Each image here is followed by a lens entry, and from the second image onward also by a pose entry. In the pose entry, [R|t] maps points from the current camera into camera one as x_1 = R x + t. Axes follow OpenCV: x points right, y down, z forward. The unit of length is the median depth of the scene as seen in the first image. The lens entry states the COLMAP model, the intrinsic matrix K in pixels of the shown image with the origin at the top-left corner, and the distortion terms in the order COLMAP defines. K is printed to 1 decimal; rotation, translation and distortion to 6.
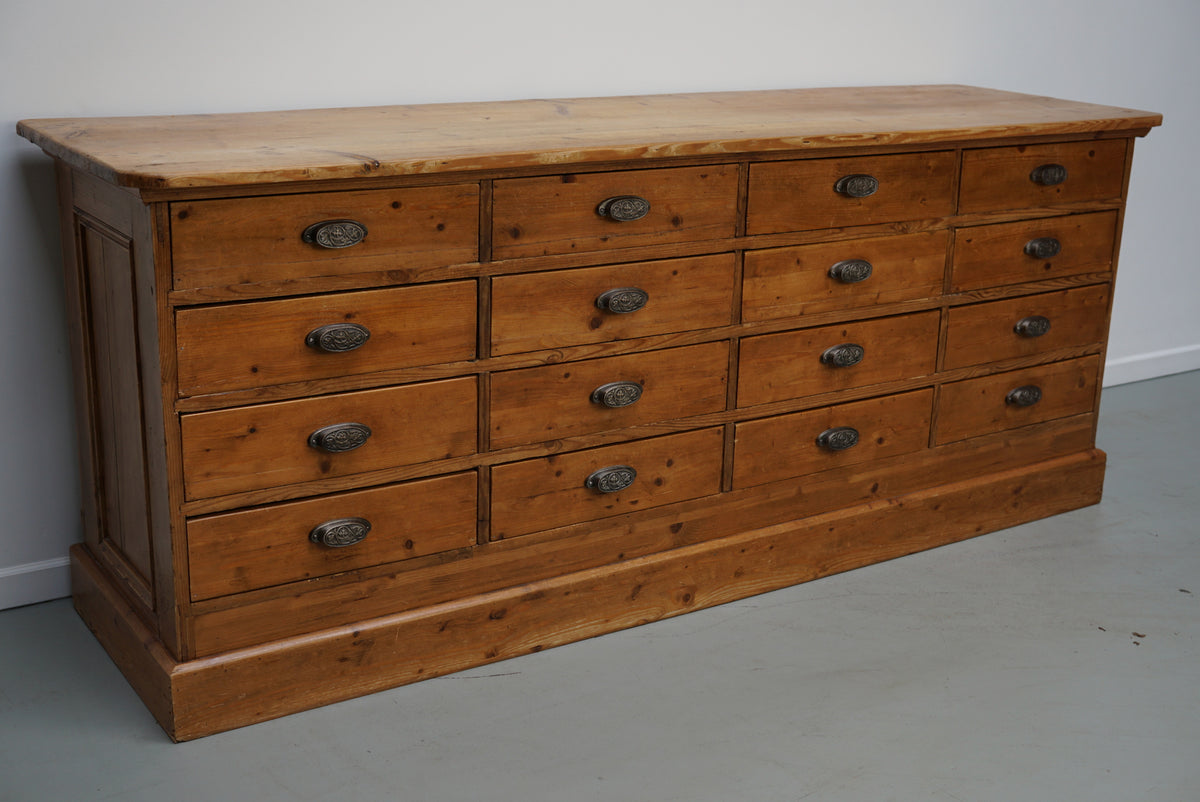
lens RADIAL K [[1545.0, 0, 610.1], [0, 1545.0, 404.0], [0, 0, 1]] dist [-0.144916, 0.322351]
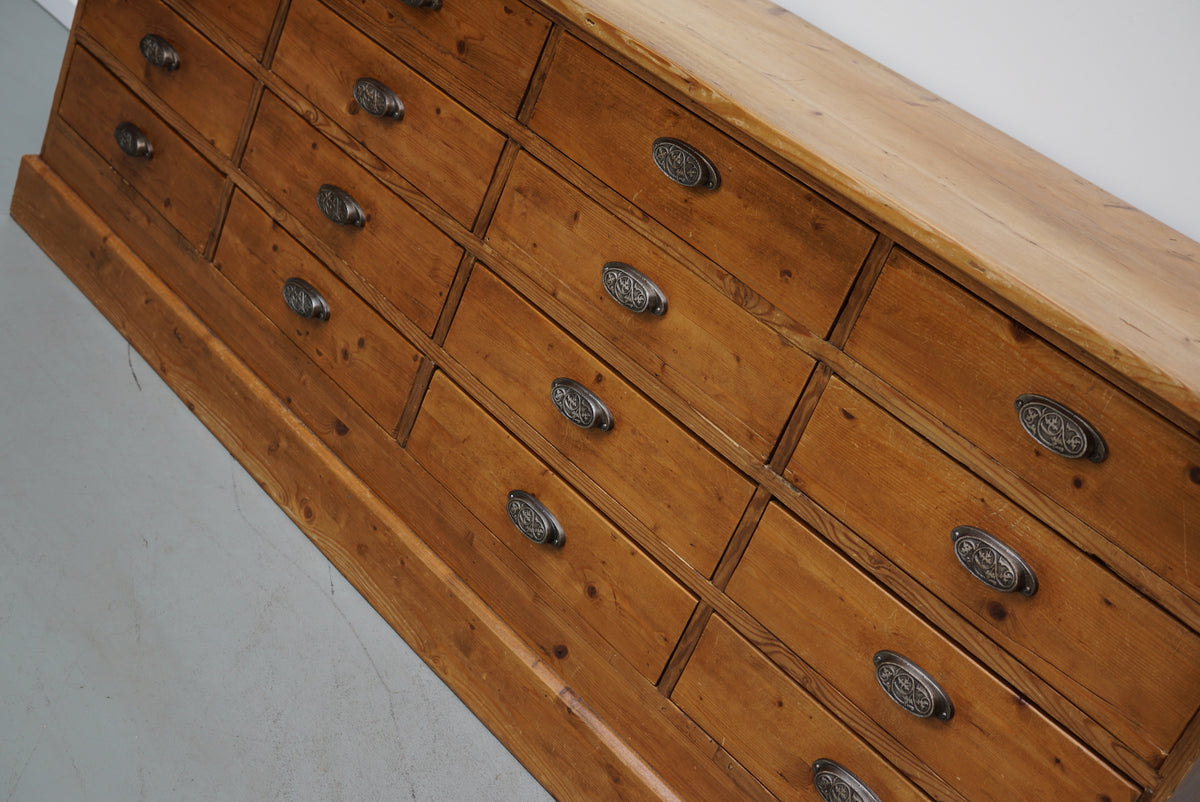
lens RADIAL K [[1545.0, 0, 610.1], [0, 1545.0, 404.0], [0, 0, 1]] dist [-0.144916, 0.322351]
pose [[0.195944, 0.464344, -0.863707, 0.757203], [-0.616578, 0.743230, 0.259694, -0.220328], [0.762520, 0.481658, 0.431936, 0.788492]]
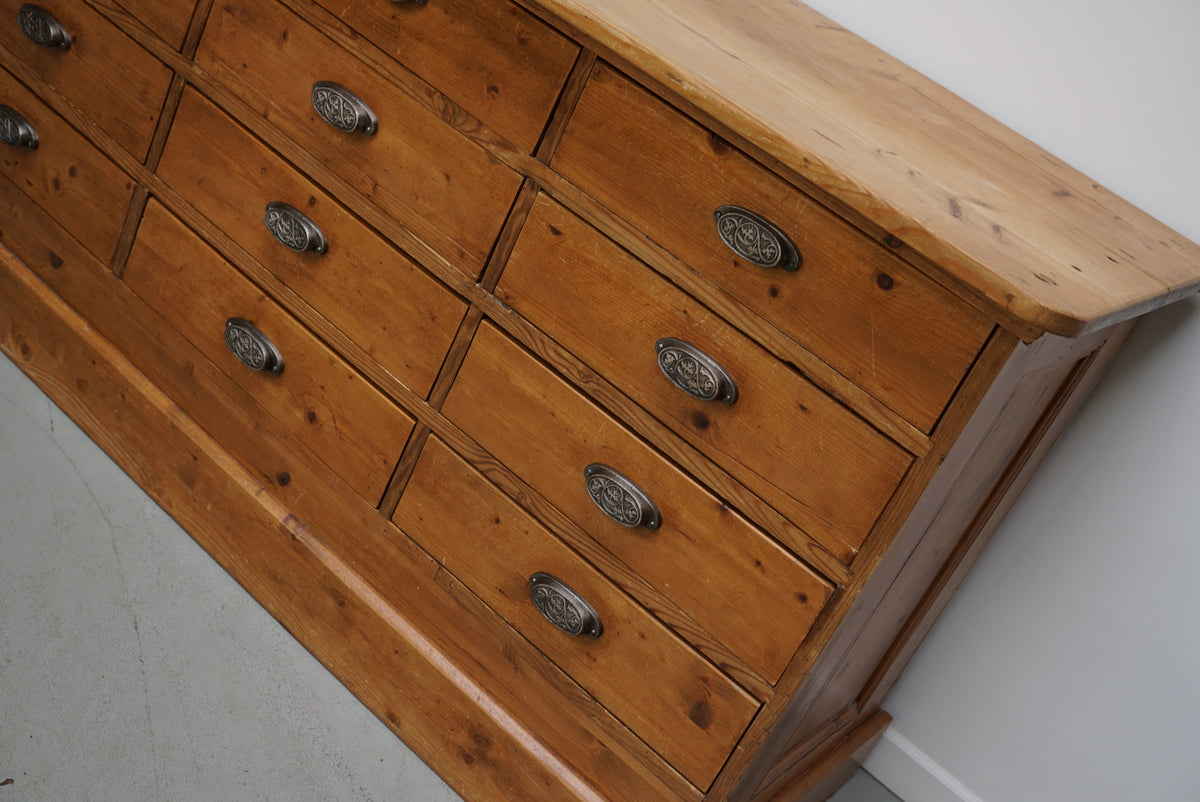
lens RADIAL K [[1545.0, 0, 610.1], [0, 1545.0, 404.0], [0, 0, 1]] dist [-0.144916, 0.322351]
pose [[0.320745, 0.537623, -0.779798, 0.771938], [-0.638462, 0.730859, 0.241271, -0.228000], [0.699635, 0.420484, 0.577671, 0.815739]]
